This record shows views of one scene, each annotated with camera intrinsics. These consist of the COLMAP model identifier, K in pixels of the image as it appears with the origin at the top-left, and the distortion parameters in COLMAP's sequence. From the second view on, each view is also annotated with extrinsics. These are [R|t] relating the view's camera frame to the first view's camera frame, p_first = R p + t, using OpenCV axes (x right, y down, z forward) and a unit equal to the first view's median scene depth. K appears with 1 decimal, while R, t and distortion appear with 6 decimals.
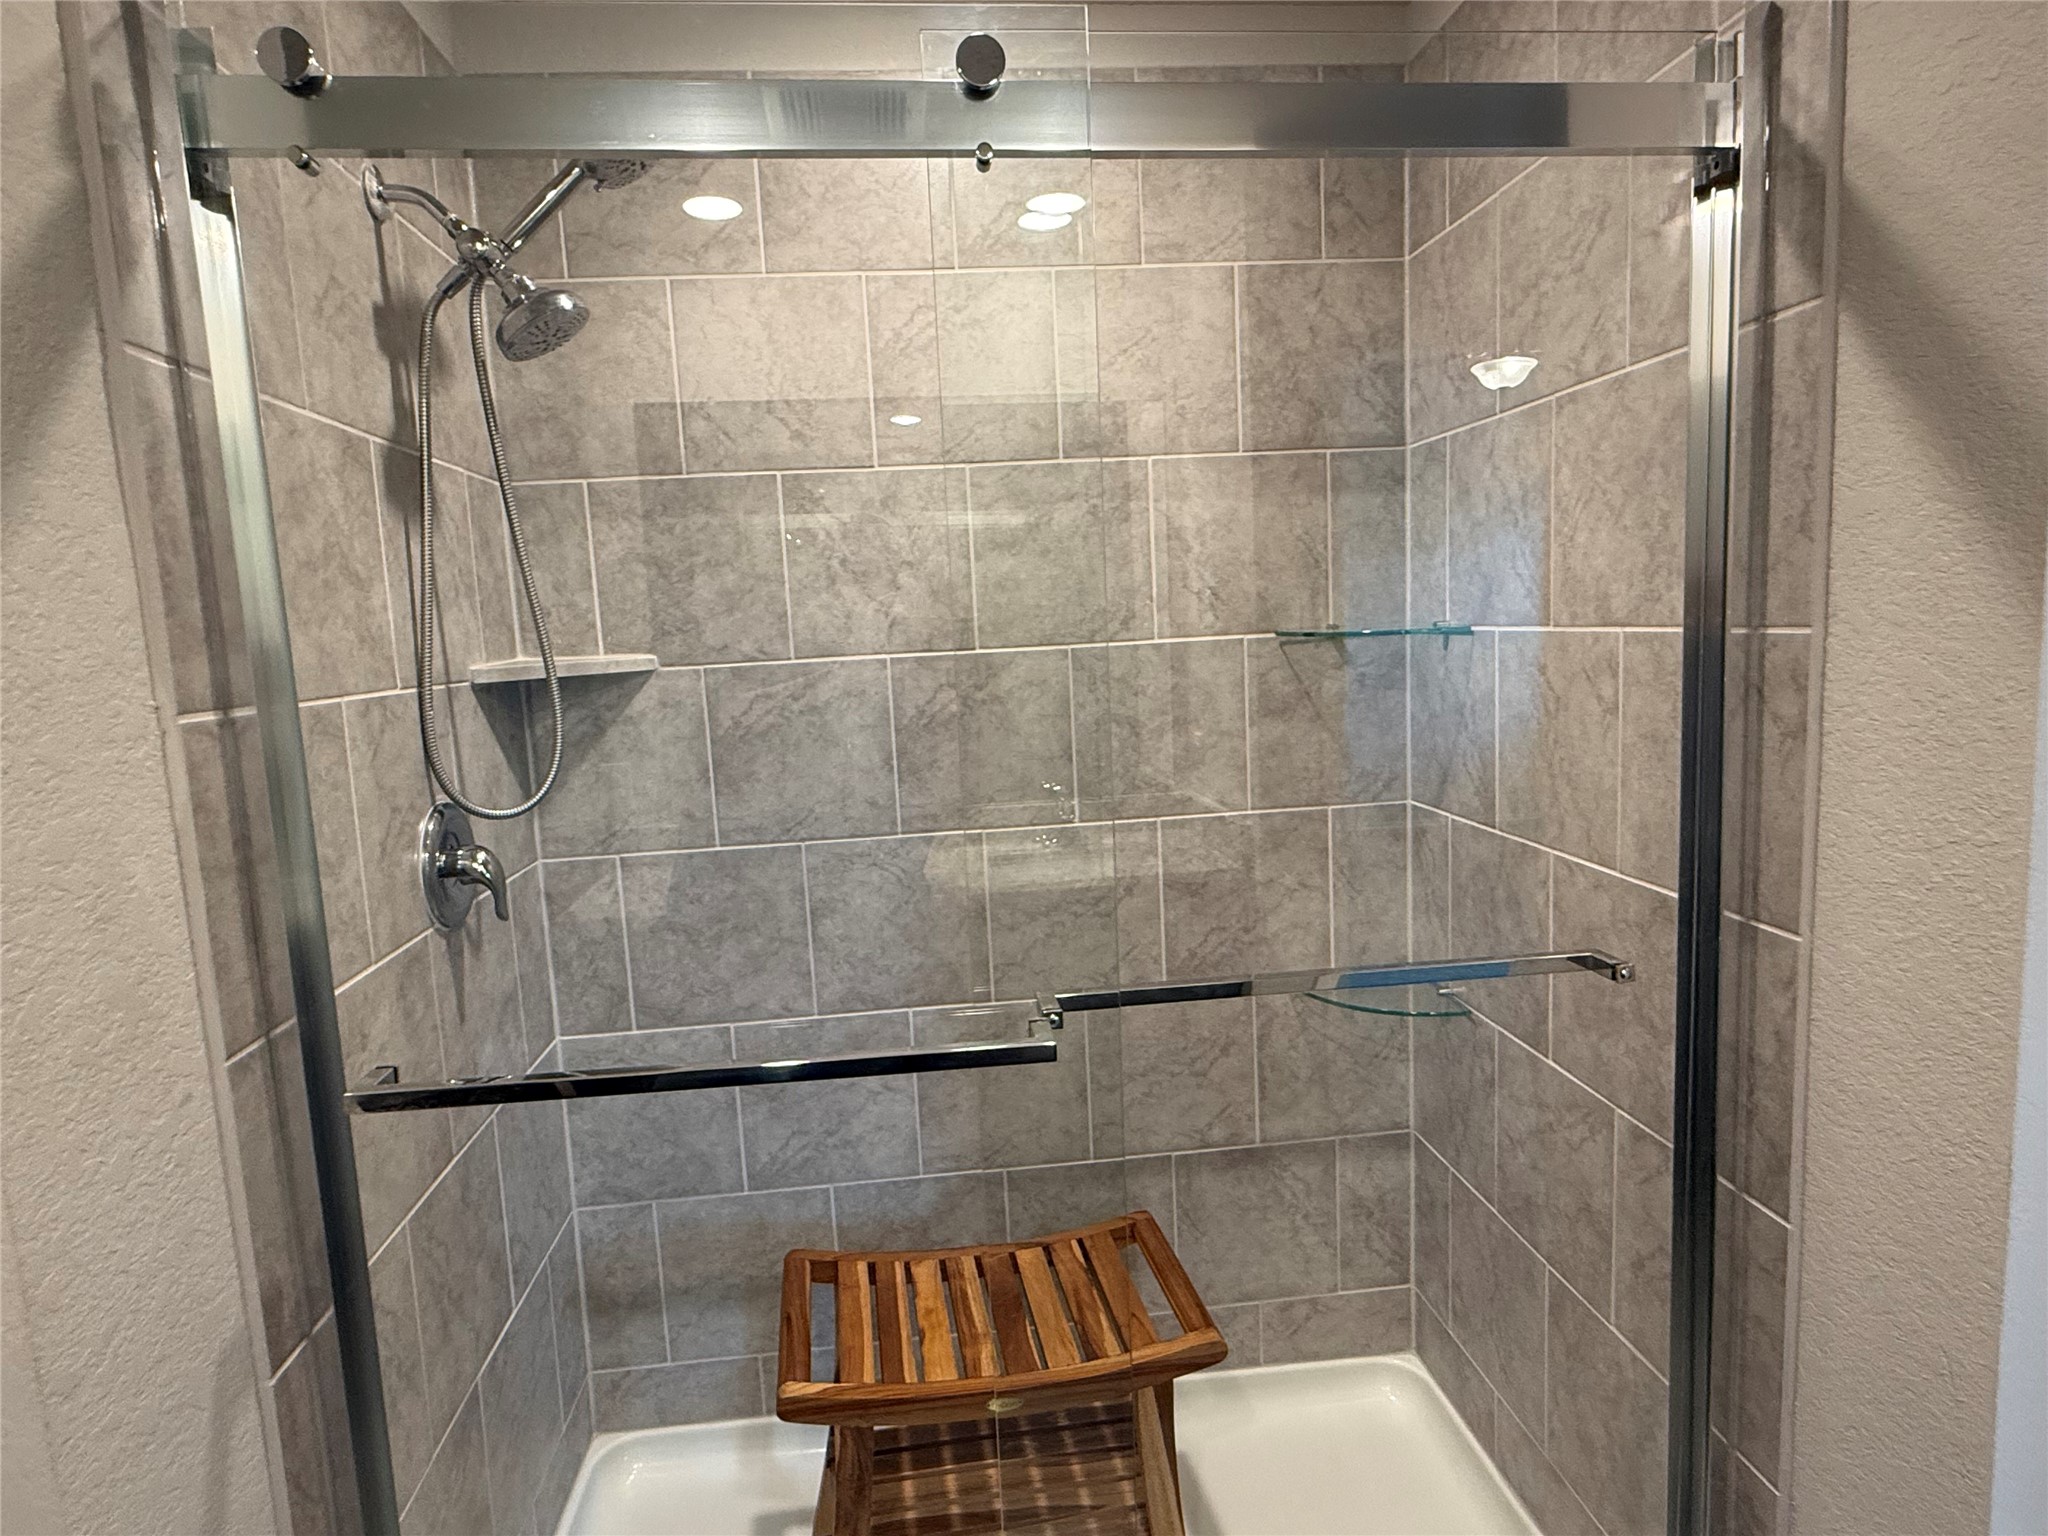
lens RADIAL K [[1164.9, 0, 1024.0], [0, 1164.9, 768.0], [0, 0, 1]] dist [0.000335, 0.000055]
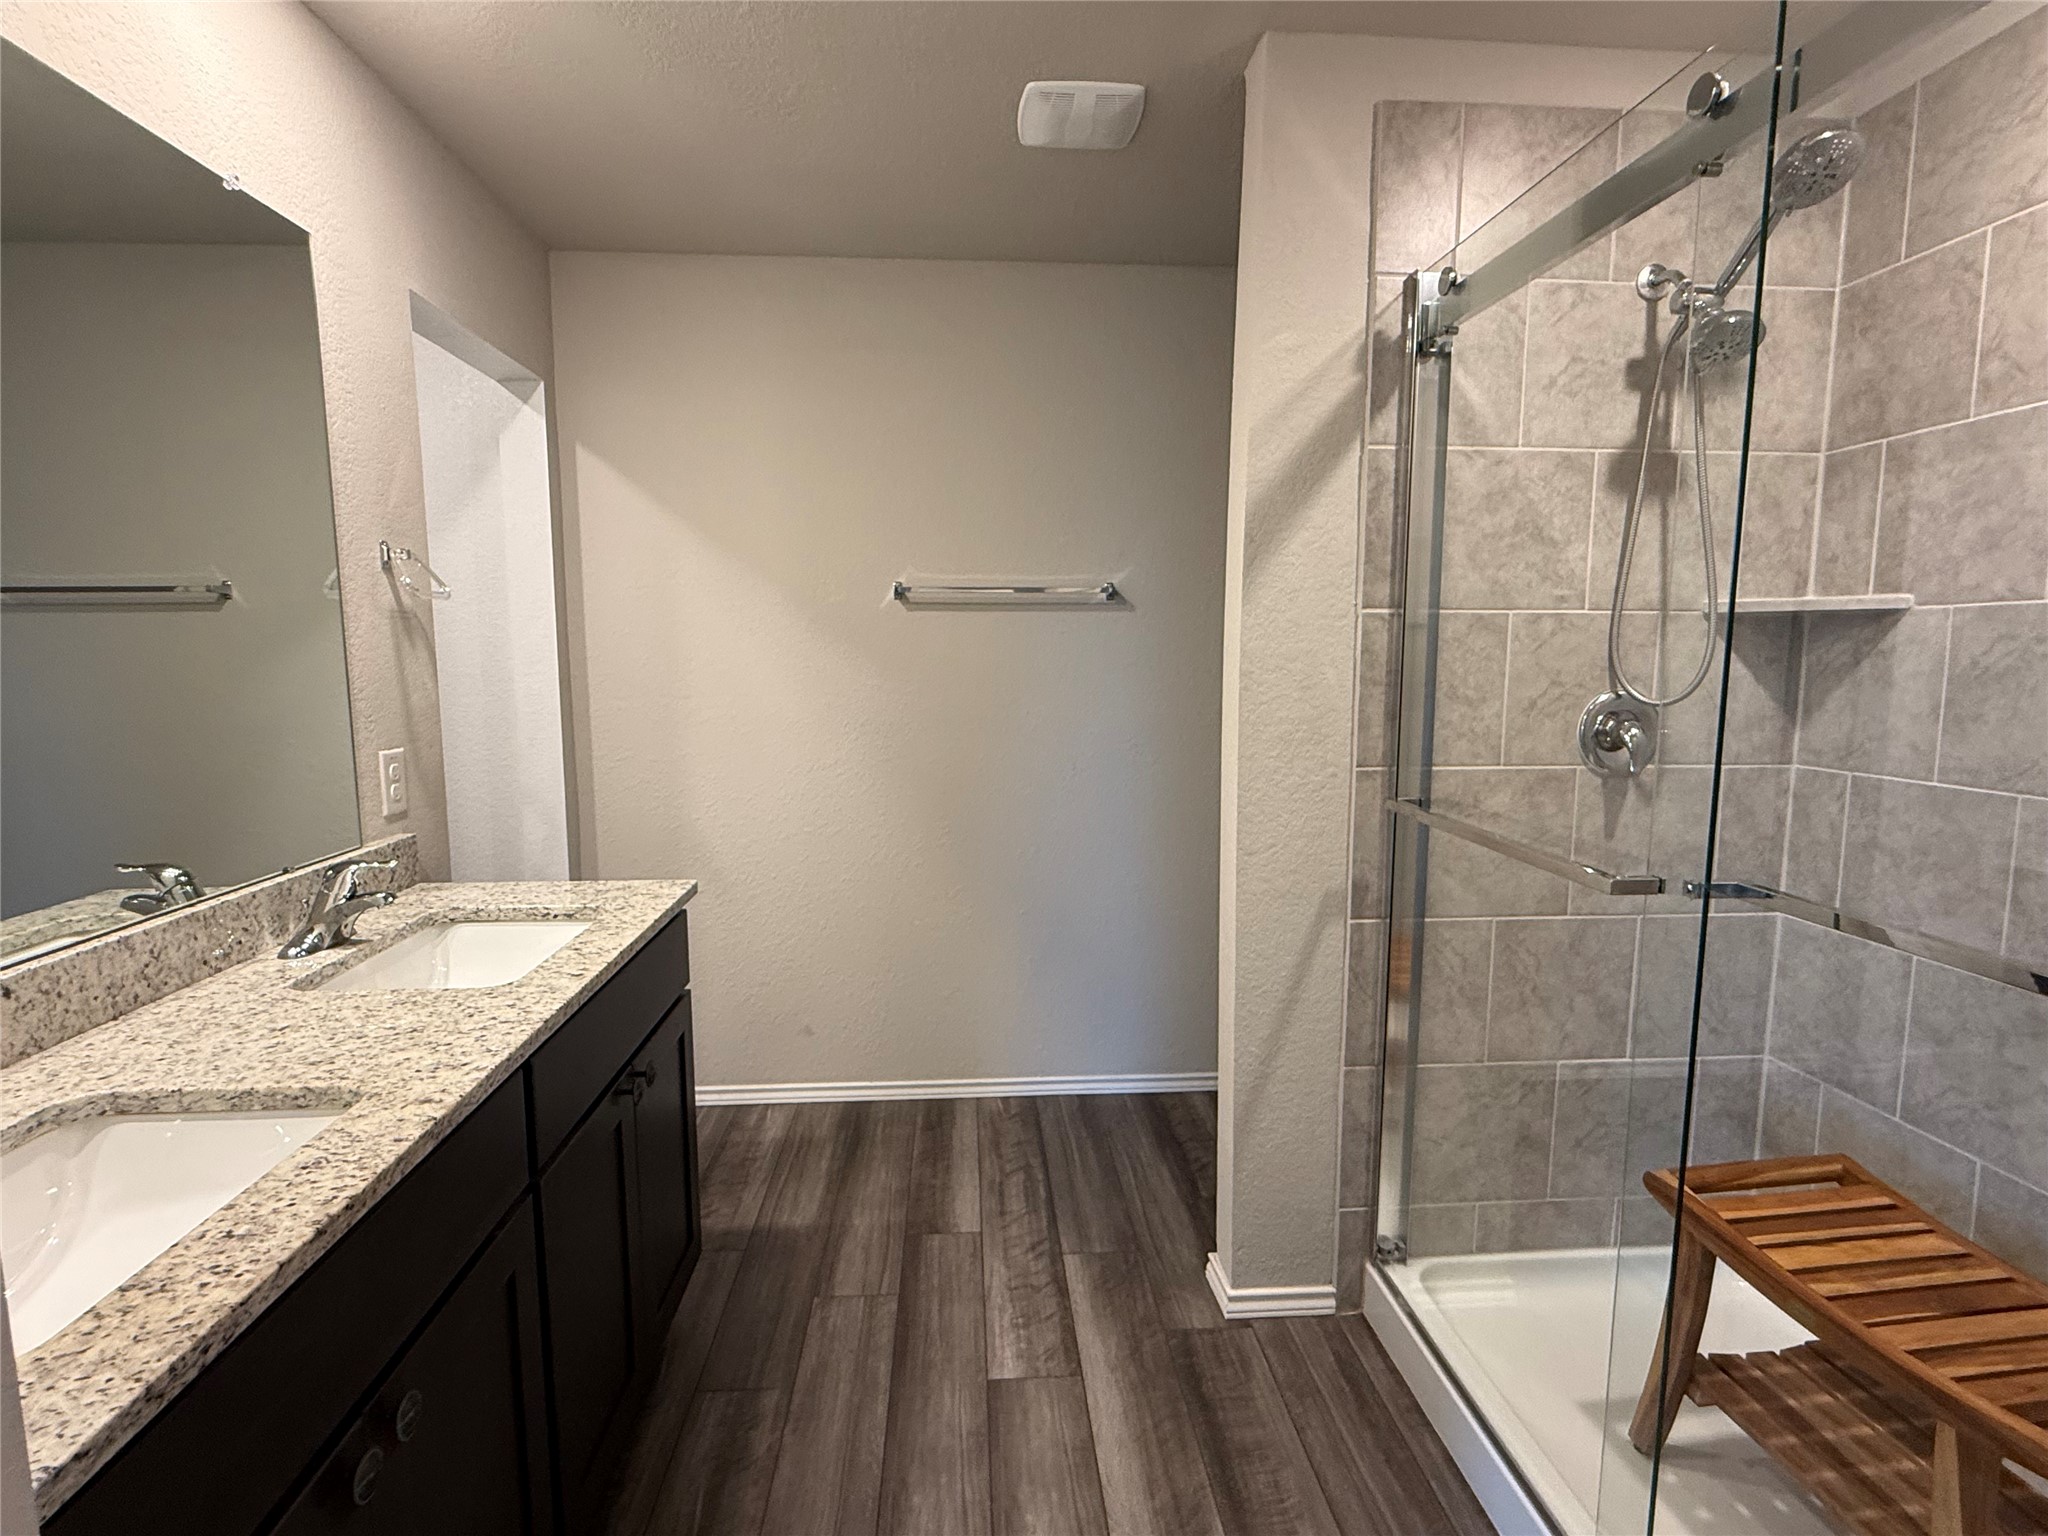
lens RADIAL K [[1004.6, 0, 1016.4], [0, 1004.6, 764.8], [0, 0, 1]] dist [0.000136, -0.000511]
pose [[-0.037848, 0.161555, -0.986138, 0.661113], [-0.123639, 0.978505, 0.165050, 0.006651], [0.991605, 0.128172, -0.017060, 0.212593]]
